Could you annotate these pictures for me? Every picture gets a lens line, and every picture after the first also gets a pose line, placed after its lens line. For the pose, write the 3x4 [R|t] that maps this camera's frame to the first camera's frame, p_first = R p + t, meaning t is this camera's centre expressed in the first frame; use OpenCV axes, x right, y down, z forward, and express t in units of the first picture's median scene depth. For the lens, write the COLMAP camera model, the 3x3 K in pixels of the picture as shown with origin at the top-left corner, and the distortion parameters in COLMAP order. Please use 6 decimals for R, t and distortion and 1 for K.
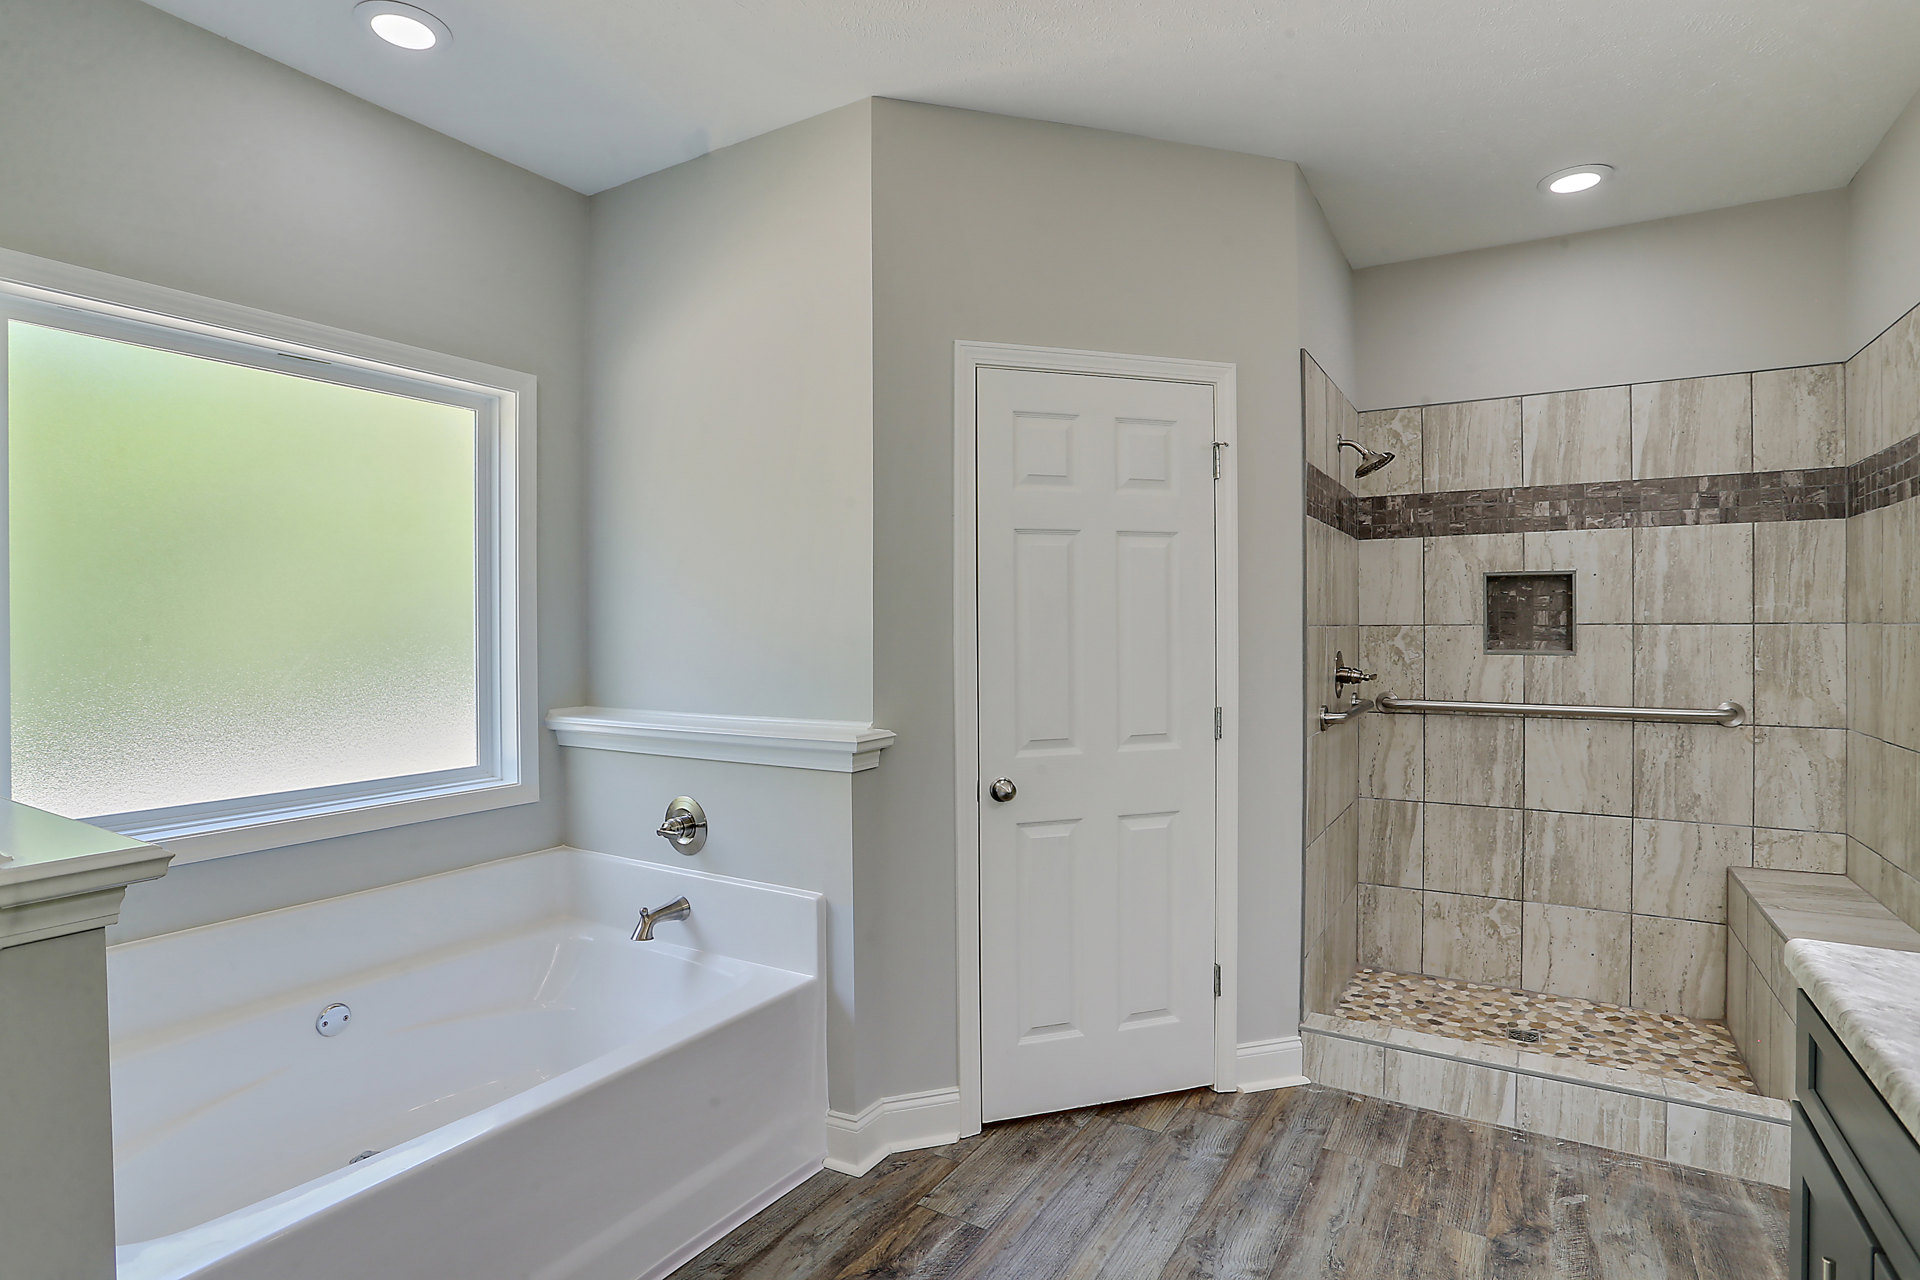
lens RADIAL K [[943.8, 0, 960.0], [0, 943.8, 640.0], [0, 0, 1]] dist [0.001331, 0.000194]
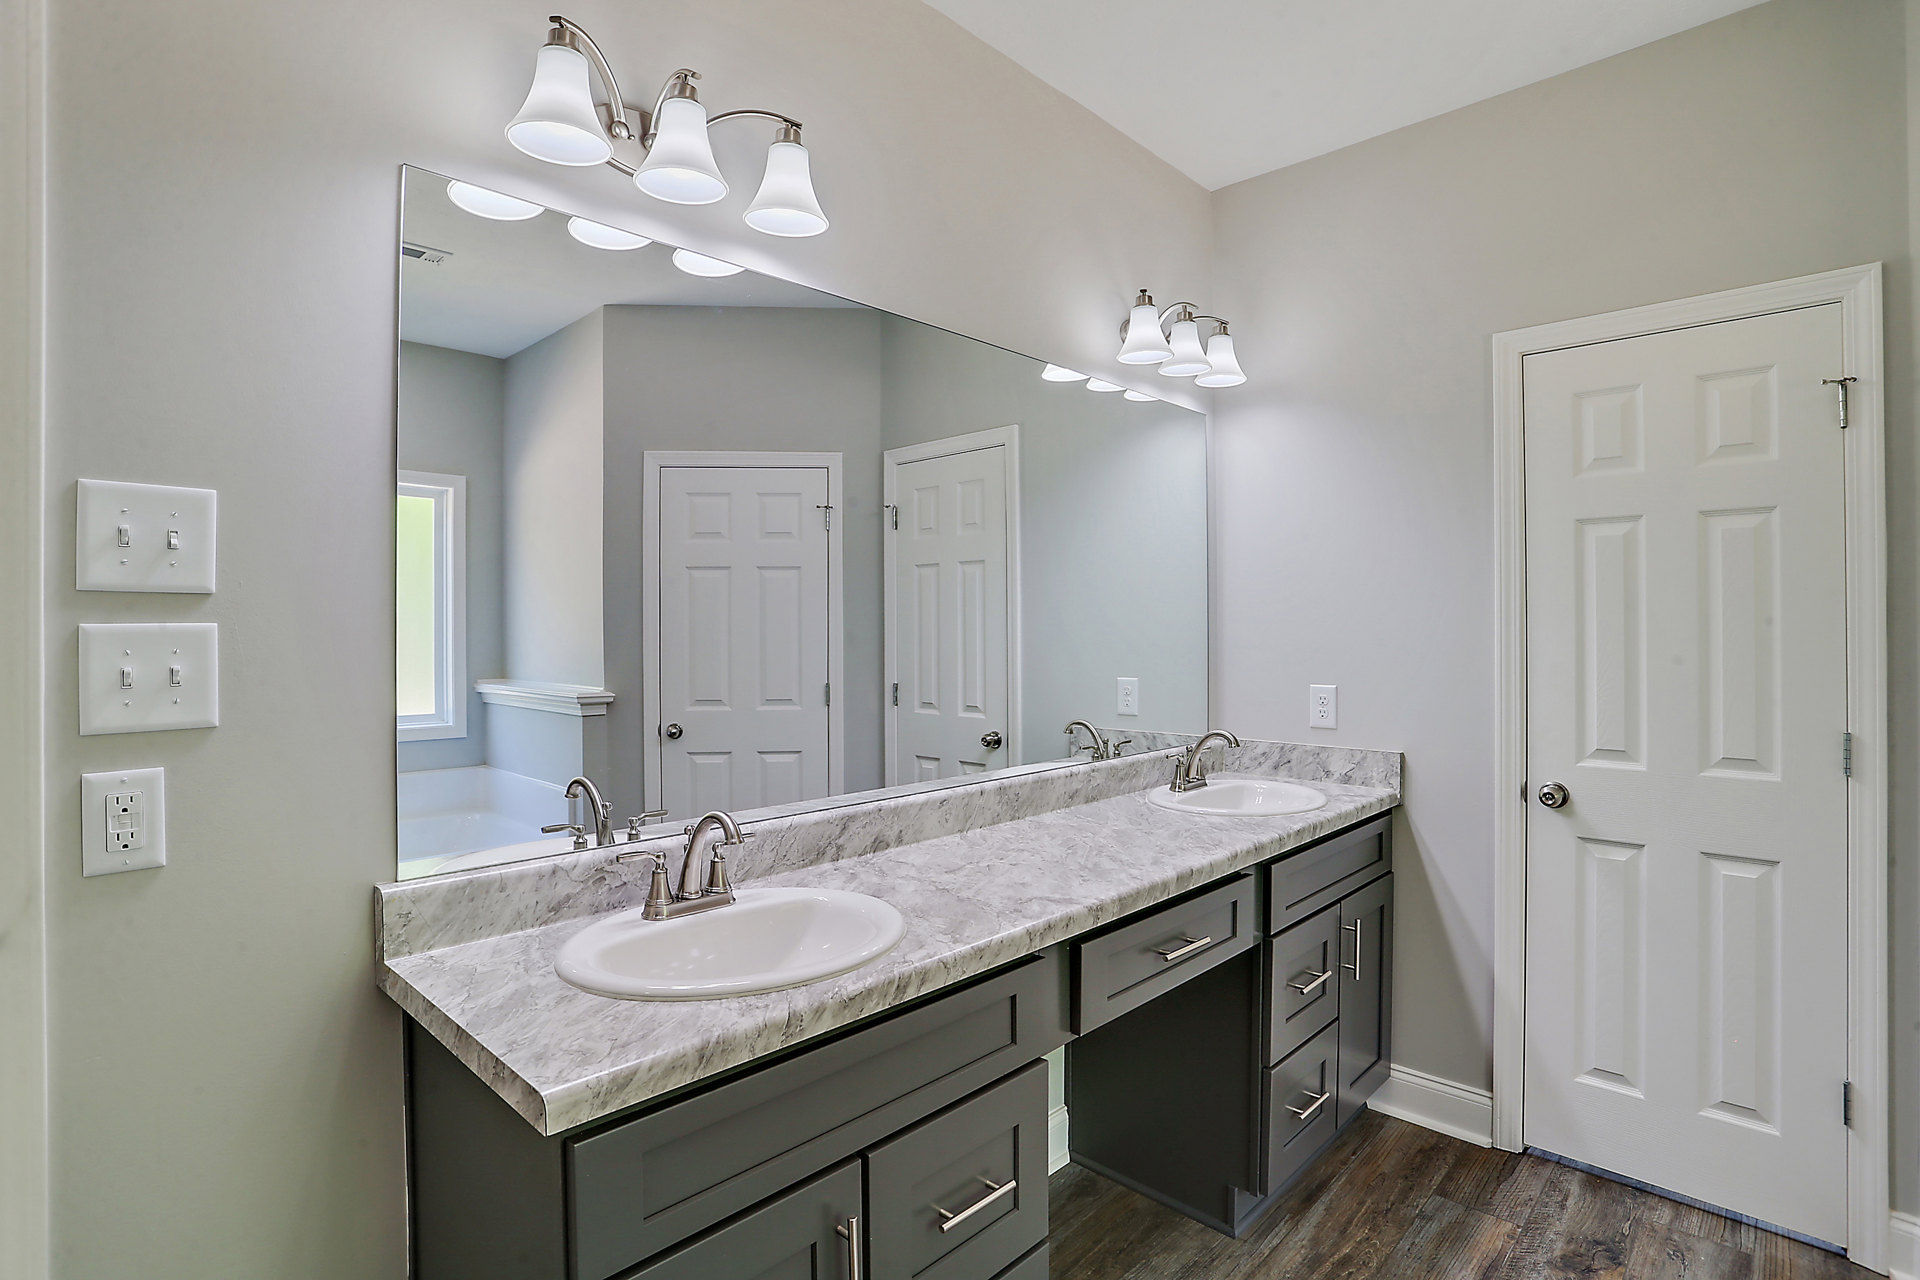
lens RADIAL K [[943.8, 0, 960.0], [0, 943.8, 640.0], [0, 0, 1]] dist [0.001331, 0.000194]
pose [[0.968960, 0.005113, -0.247164, 0.840237], [-0.009679, 0.999804, -0.017261, 0.026939], [0.247027, 0.019118, 0.968820, -0.394689]]
